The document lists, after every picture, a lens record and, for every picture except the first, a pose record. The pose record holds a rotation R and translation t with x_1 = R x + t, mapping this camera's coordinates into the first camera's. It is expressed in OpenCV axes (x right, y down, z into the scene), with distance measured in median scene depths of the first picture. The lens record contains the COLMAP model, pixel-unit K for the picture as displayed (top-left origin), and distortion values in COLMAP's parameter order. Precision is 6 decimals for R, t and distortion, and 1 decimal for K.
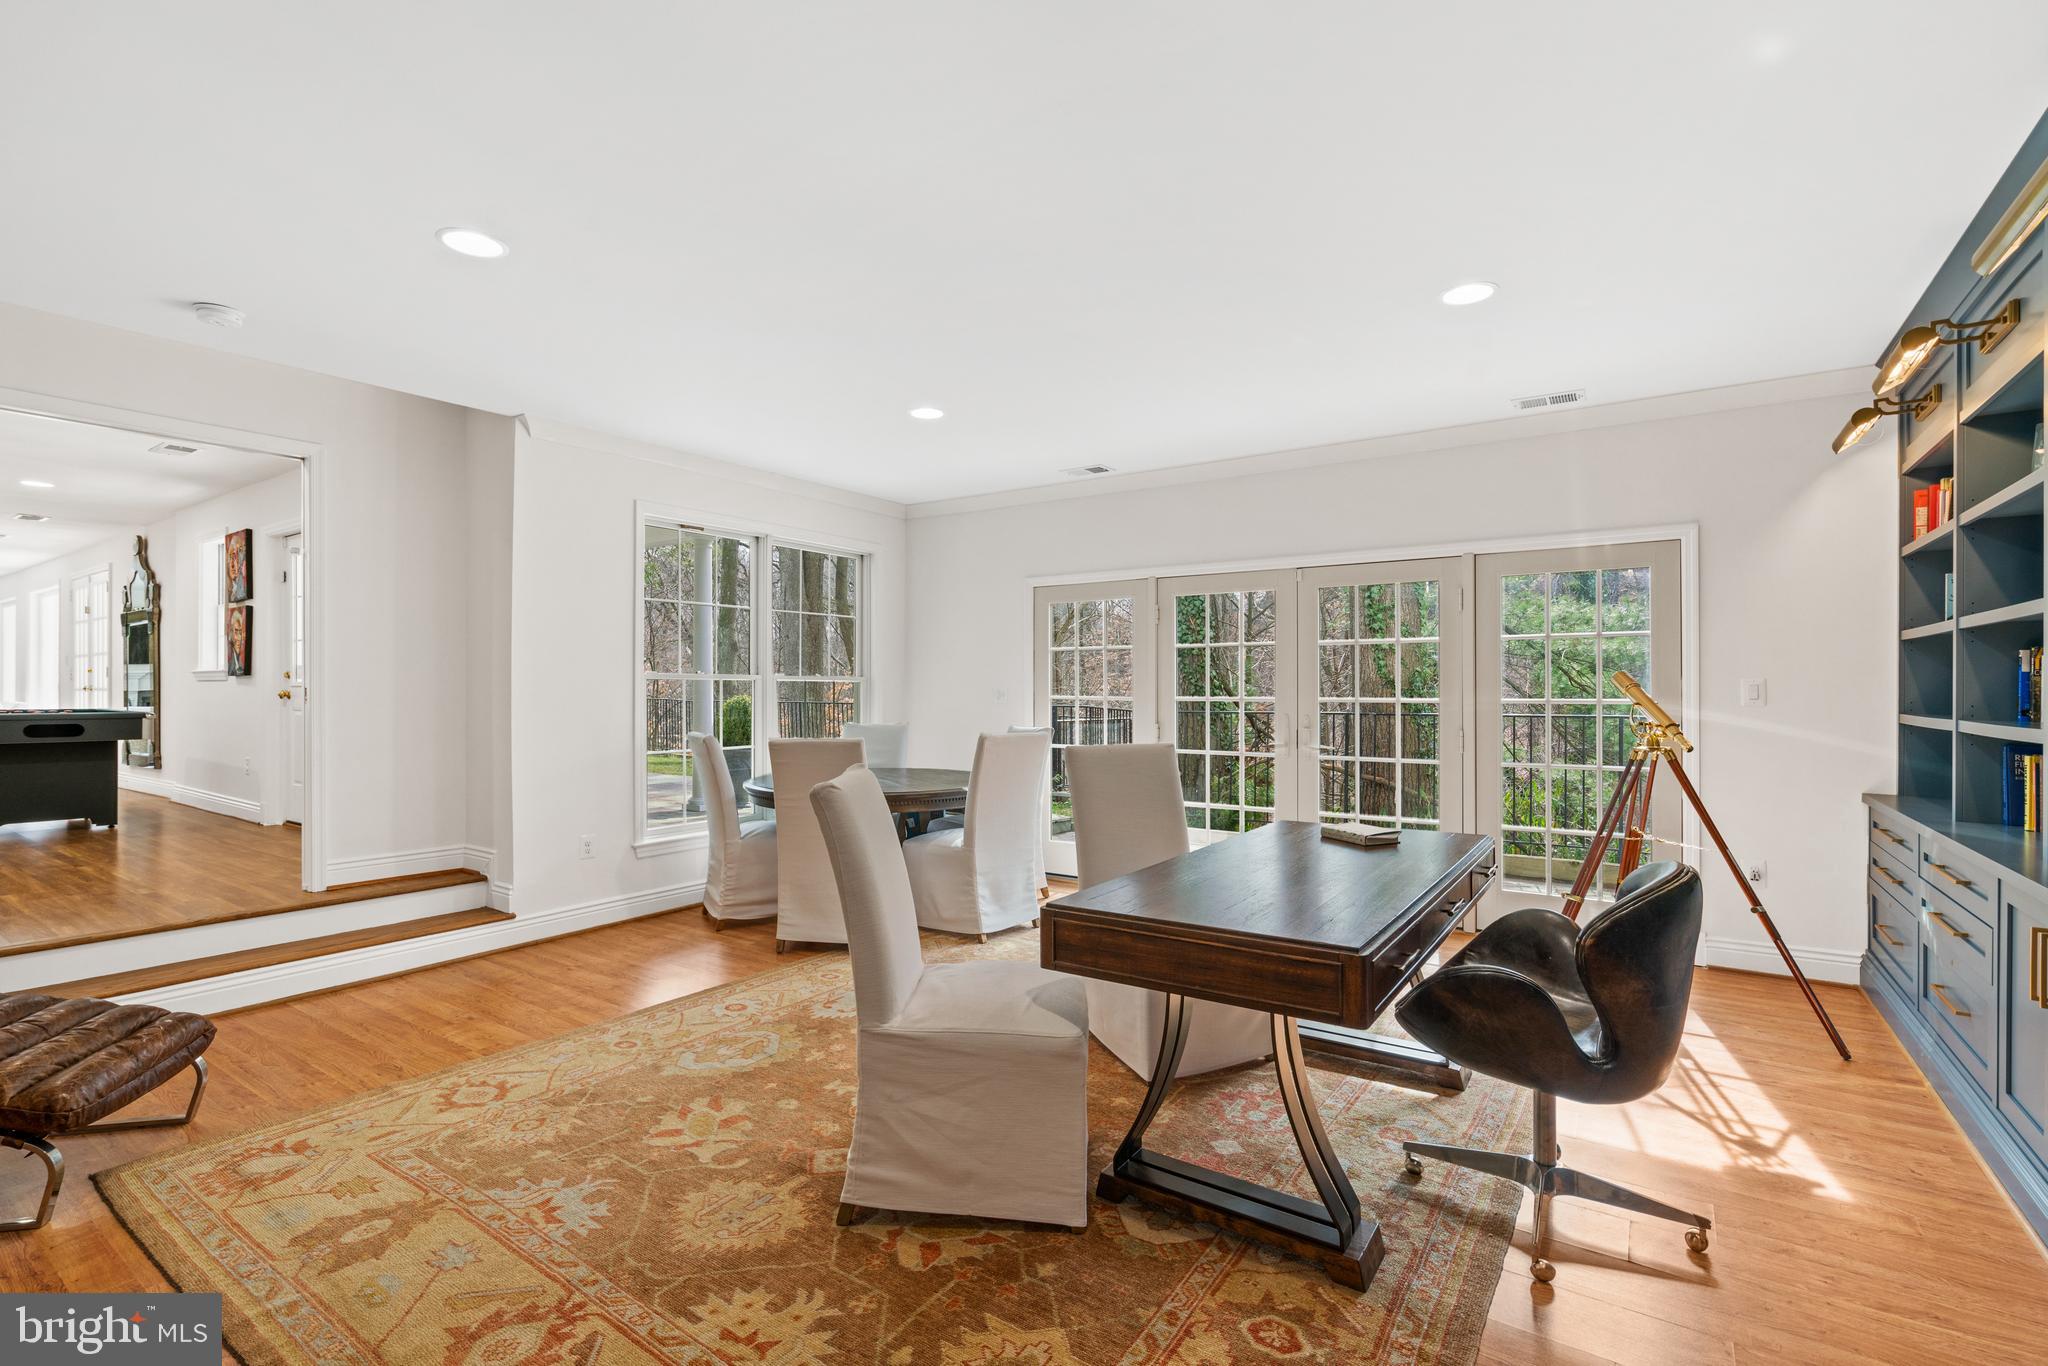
lens RADIAL K [[921.6, 0, 1015.8], [0, 921.6, 690.0], [0, 0, 1]] dist [-0.007461, 0.002976]
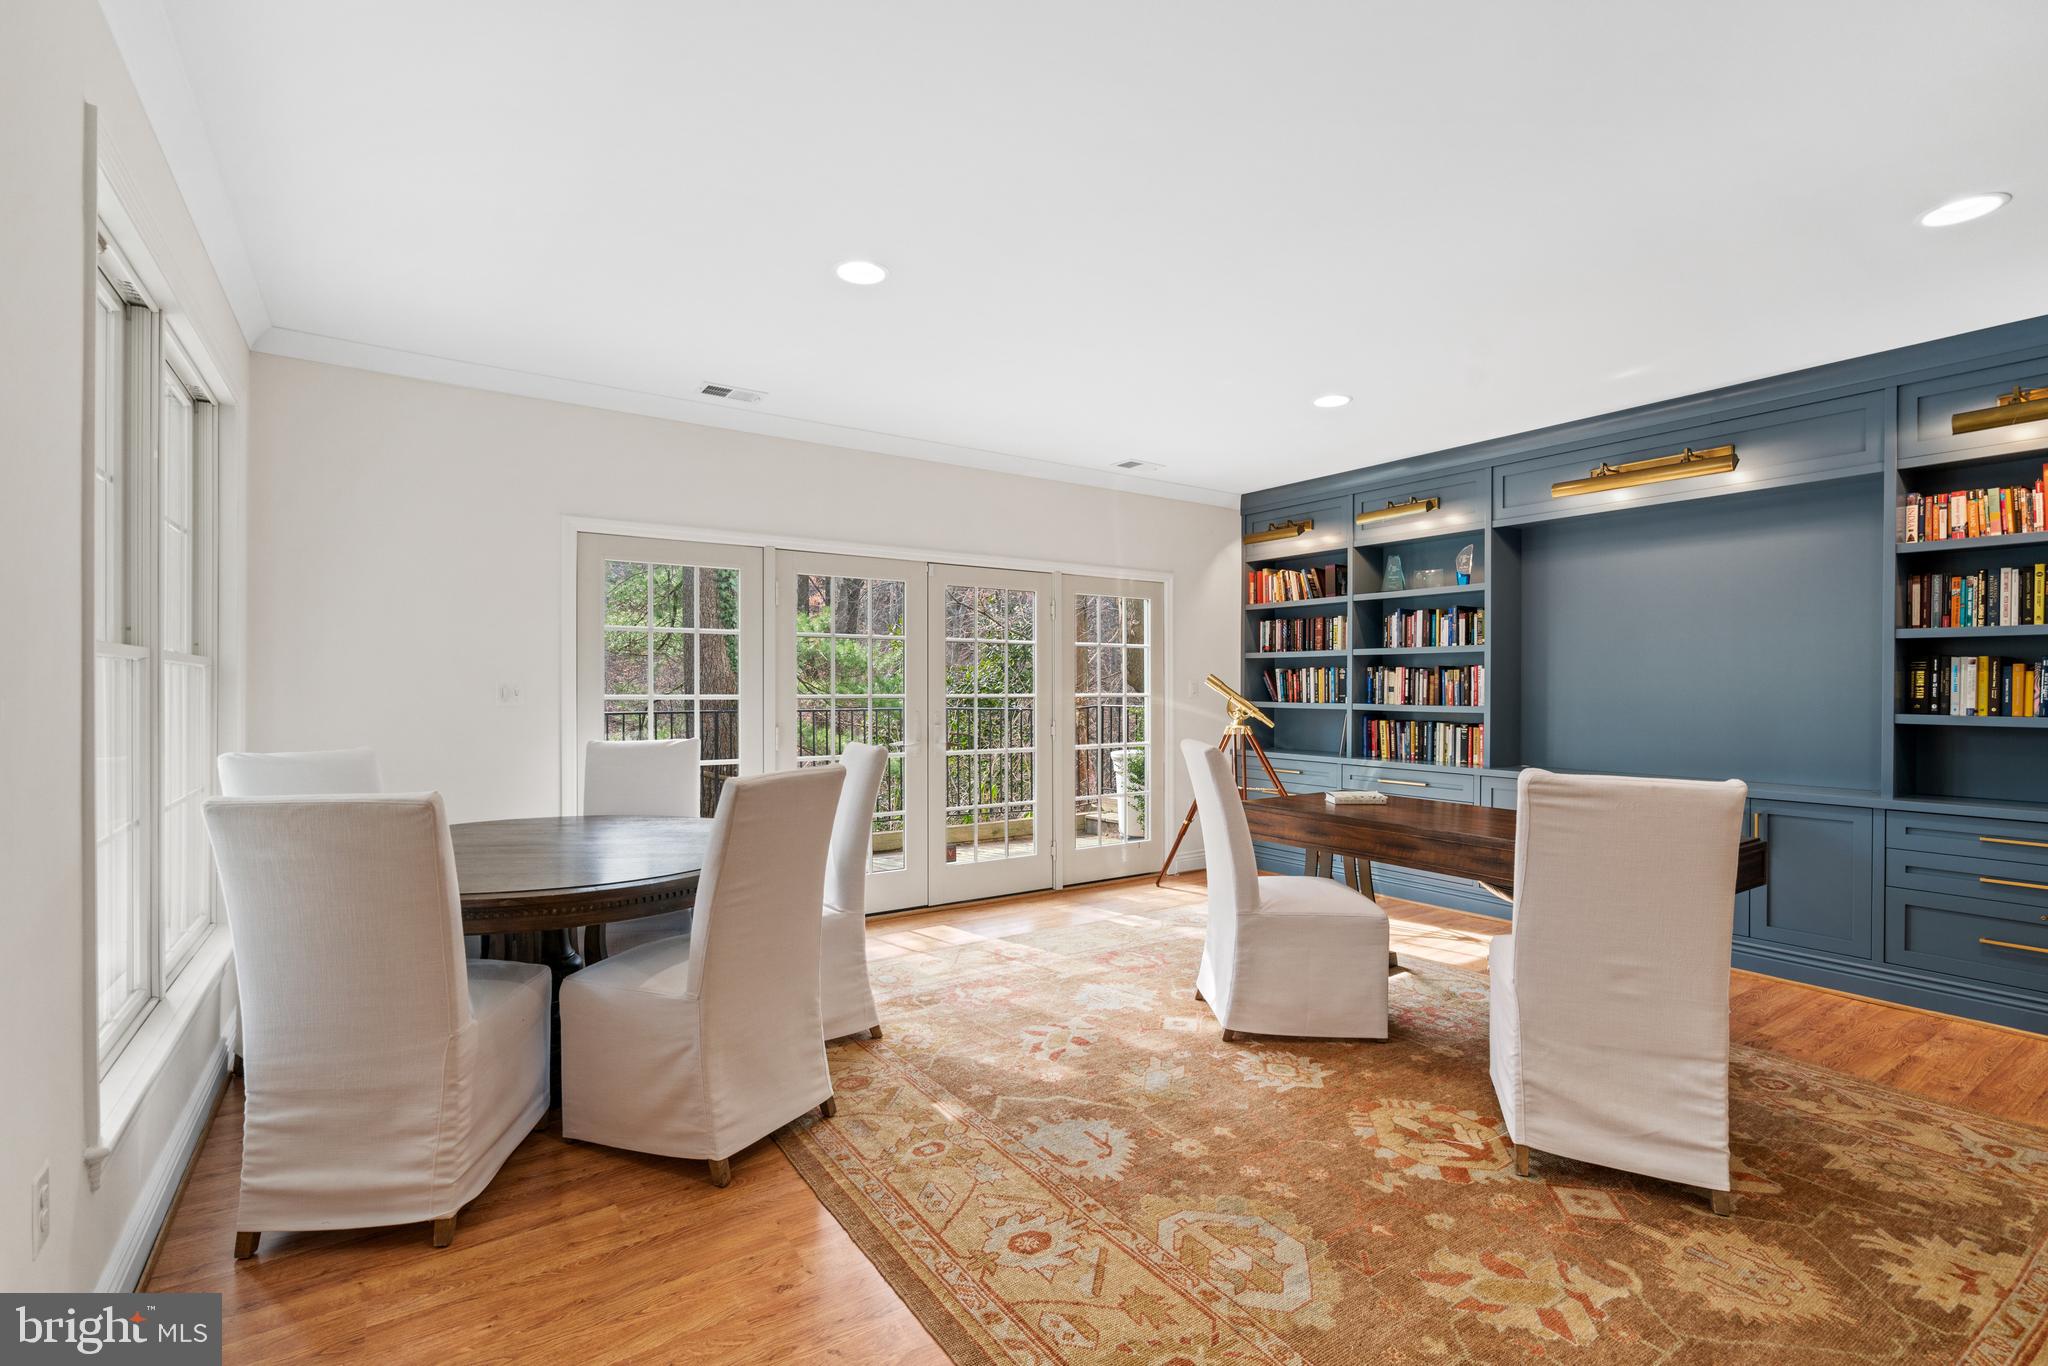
lens RADIAL K [[921.6, 0, 1015.3], [0, 921.6, 684.0], [0, 0, 1]] dist [-0.007461, 0.002976]
pose [[0.368365, 0.004846, 0.929668, -1.097750], [-0.001880, 0.999988, -0.004467, 0.003931], [-0.929679, -0.000102, 0.368370, 1.048917]]
